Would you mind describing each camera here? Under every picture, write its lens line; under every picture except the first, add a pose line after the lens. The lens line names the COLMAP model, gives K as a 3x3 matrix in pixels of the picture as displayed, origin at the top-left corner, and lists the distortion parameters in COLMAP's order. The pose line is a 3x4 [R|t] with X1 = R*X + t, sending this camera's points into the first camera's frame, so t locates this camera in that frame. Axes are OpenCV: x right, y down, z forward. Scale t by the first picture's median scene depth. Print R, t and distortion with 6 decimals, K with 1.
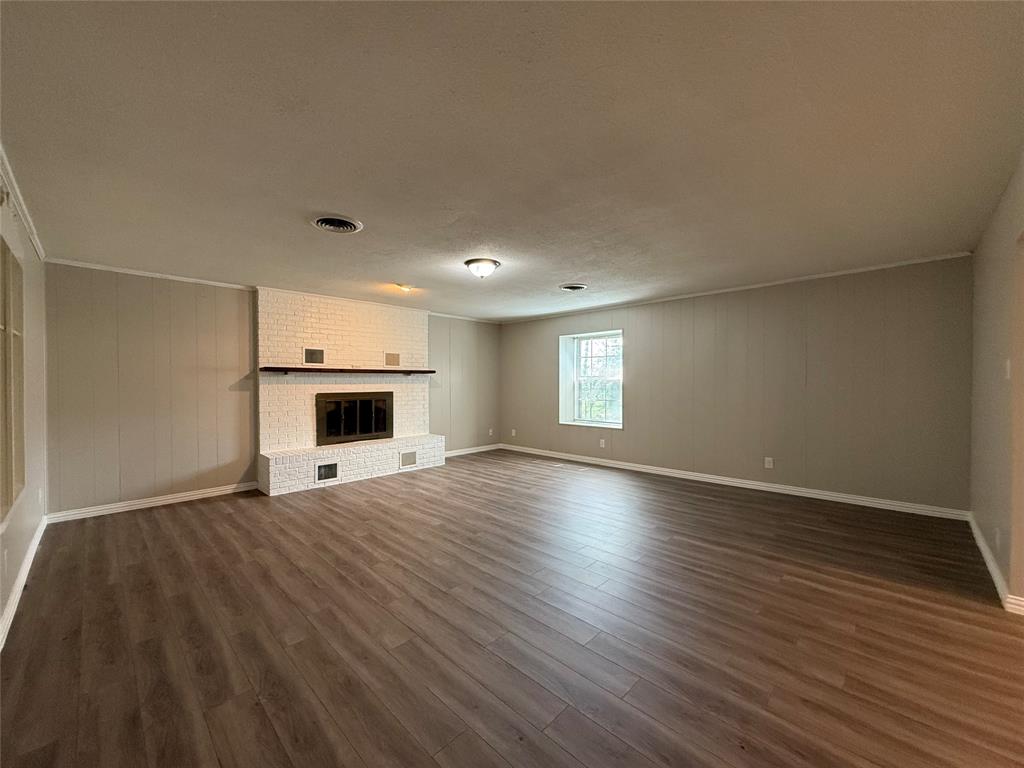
lens RADIAL K [[405.3, 0, 512.0], [0, 405.3, 384.0], [0, 0, 1]] dist [-0.005937, 0.000045]
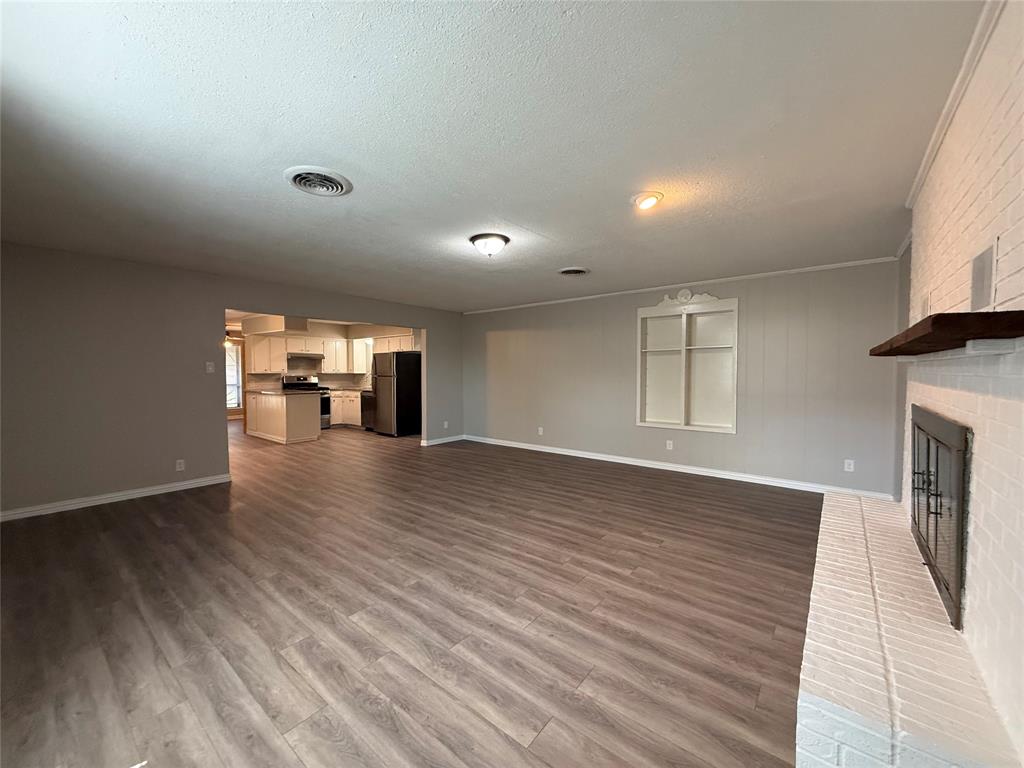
lens RADIAL K [[405.3, 0, 512.0], [0, 405.3, 384.0], [0, 0, 1]] dist [-0.005937, 0.000045]
pose [[-0.995568, 0.005995, -0.093854, -0.036688], [0.001601, 0.998902, 0.046819, -0.025350], [0.094031, 0.046461, -0.994485, 1.847371]]
